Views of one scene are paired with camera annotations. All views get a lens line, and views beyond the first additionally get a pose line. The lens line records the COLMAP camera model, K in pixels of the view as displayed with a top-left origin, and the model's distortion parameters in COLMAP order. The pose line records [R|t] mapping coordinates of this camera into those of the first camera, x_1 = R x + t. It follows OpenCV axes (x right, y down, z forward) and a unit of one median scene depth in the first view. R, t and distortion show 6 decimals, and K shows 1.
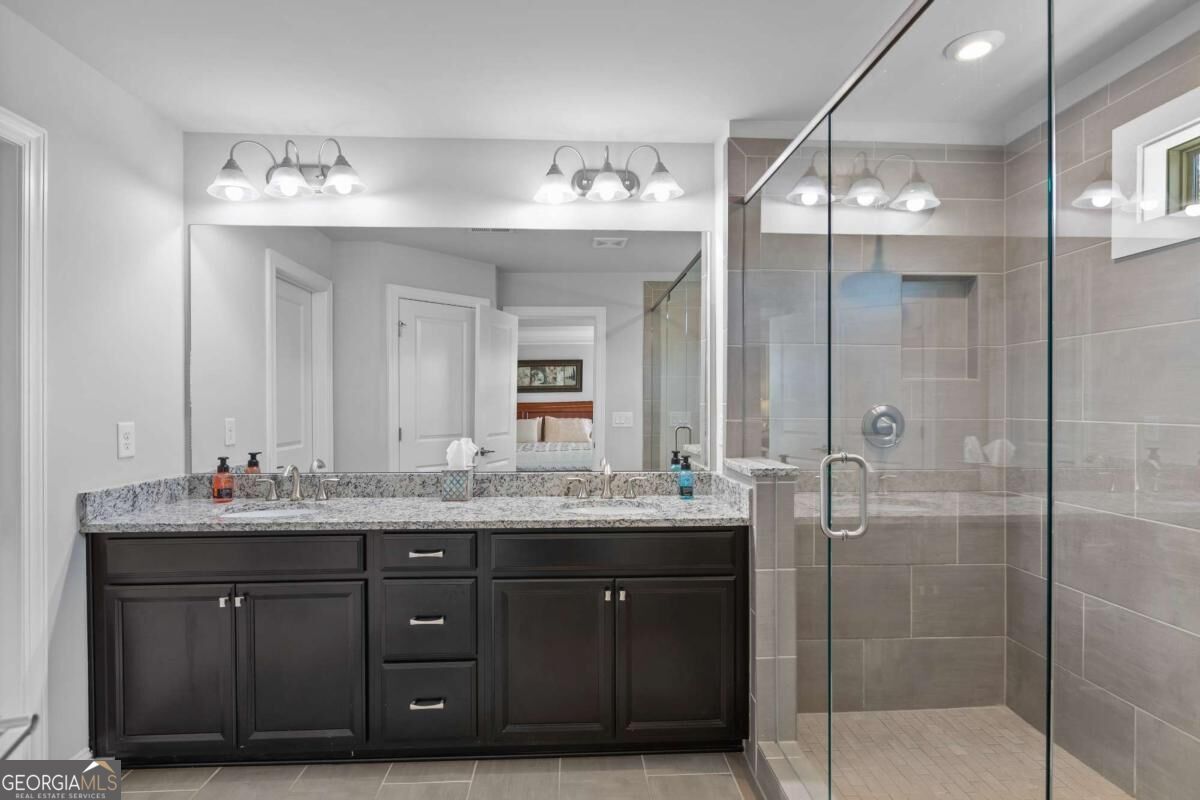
lens RADIAL K [[638.9, 0, 599.6], [0, 638.9, 406.0], [0, 0, 1]] dist [-0.003483, -0.000379]
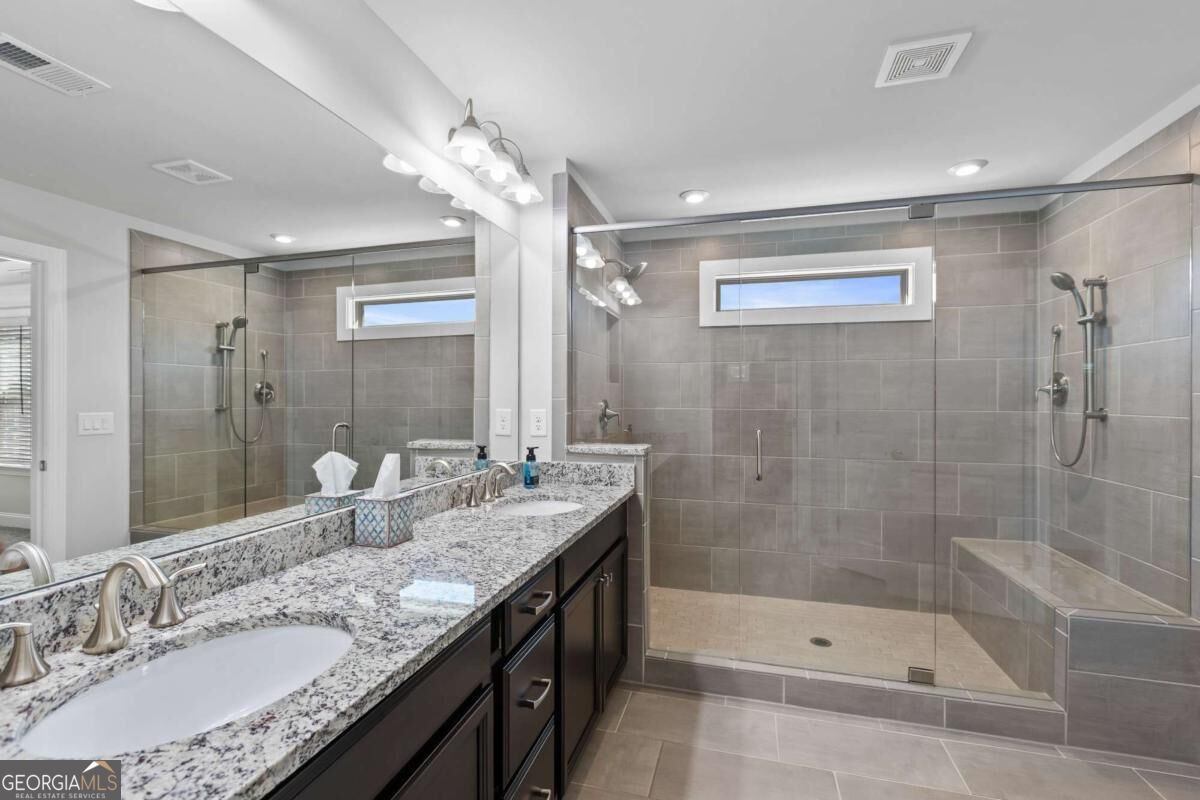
lens RADIAL K [[547.0, 0, 599.3], [0, 547.0, 398.2], [0, 0, 1]] dist [0.002601, 0.000290]
pose [[0.303778, -0.000528, 0.952743, -0.688400], [0.004231, 0.999991, -0.000795, -0.003247], [-0.952733, 0.004273, 0.303777, 0.598580]]
